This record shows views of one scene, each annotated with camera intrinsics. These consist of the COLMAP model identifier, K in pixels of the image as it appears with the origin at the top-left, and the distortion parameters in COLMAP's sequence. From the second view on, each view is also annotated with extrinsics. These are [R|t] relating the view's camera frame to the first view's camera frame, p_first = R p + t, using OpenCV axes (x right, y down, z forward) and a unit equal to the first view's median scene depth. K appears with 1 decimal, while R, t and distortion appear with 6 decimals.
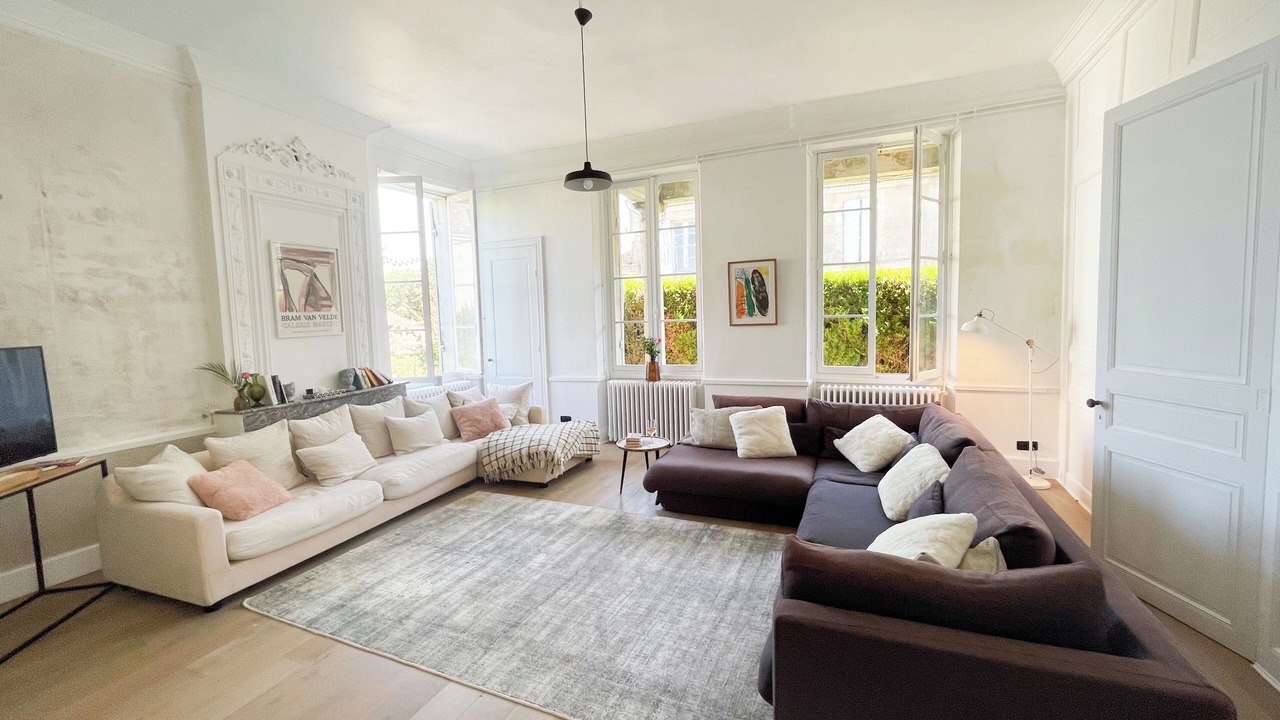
lens RADIAL K [[518.4, 0, 641.2], [0, 518.4, 353.6], [0, 0, 1]] dist [0.001156, -0.000237]
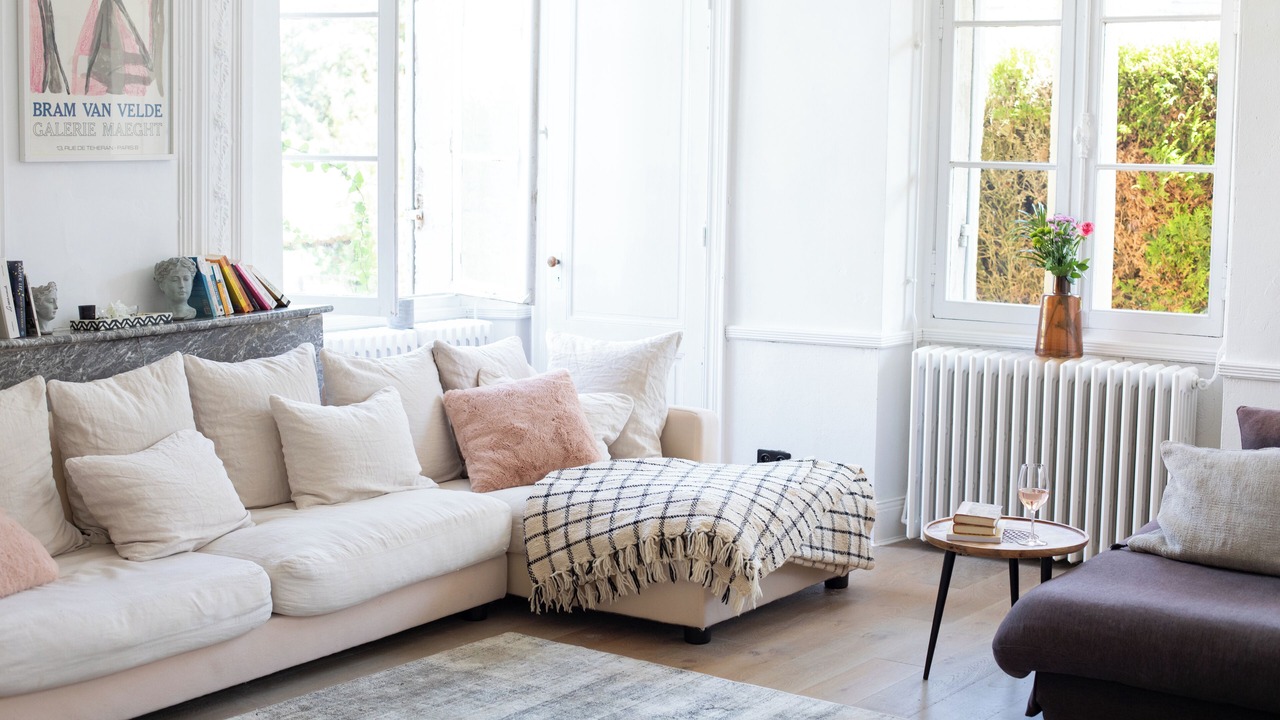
lens RADIAL K [[1849.0, 0, 640.0], [0, 1849.0, 360.0], [0, 0, 1]] dist [-0.131301, 0.076004]
pose [[0.973984, 0.069016, -0.215852, 0.020951], [-0.059788, 0.997008, 0.048999, 0.019545], [0.218588, -0.034818, 0.975196, -0.167146]]
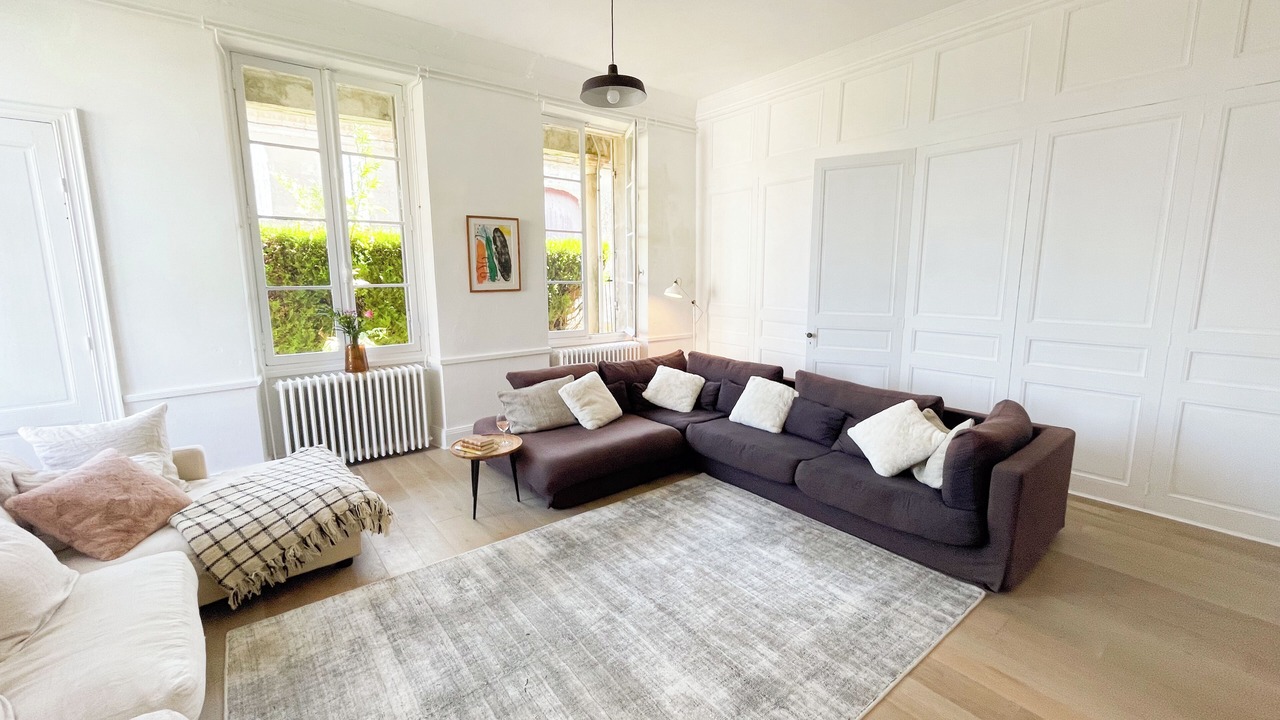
lens RADIAL K [[518.4, 0, 641.2], [0, 518.4, 353.6], [0, 0, 1]] dist [0.001156, -0.000237]
pose [[0.471462, -0.107757, 0.875278, -0.527020], [0.057769, 0.994149, 0.091275, -0.017967], [-0.879992, 0.007531, 0.474929, 0.420153]]
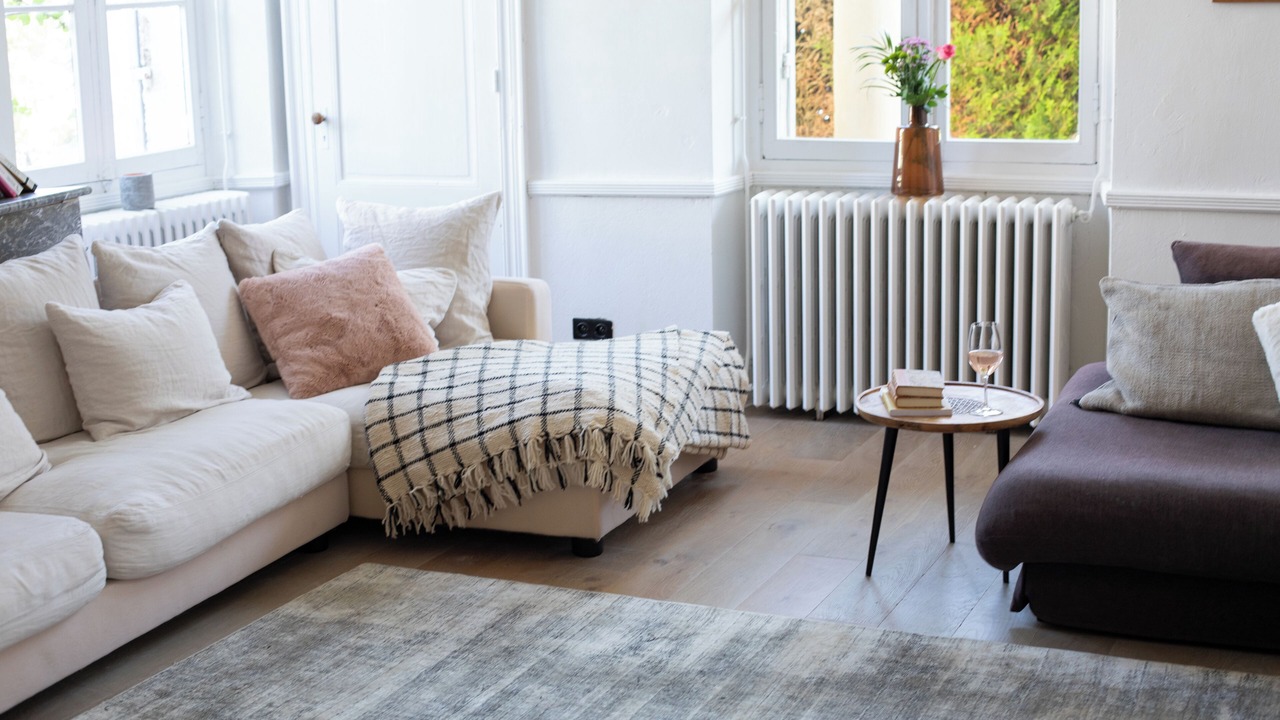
lens RADIAL K [[1849.0, 0, 640.0], [0, 1849.0, 360.0], [0, 0, 1]] dist [-0.131301, 0.076004]
pose [[0.999934, 0.009703, -0.006132, -0.154959], [-0.008857, 0.992056, 0.125486, 0.021769], [0.007301, -0.125423, 0.992076, -0.005035]]
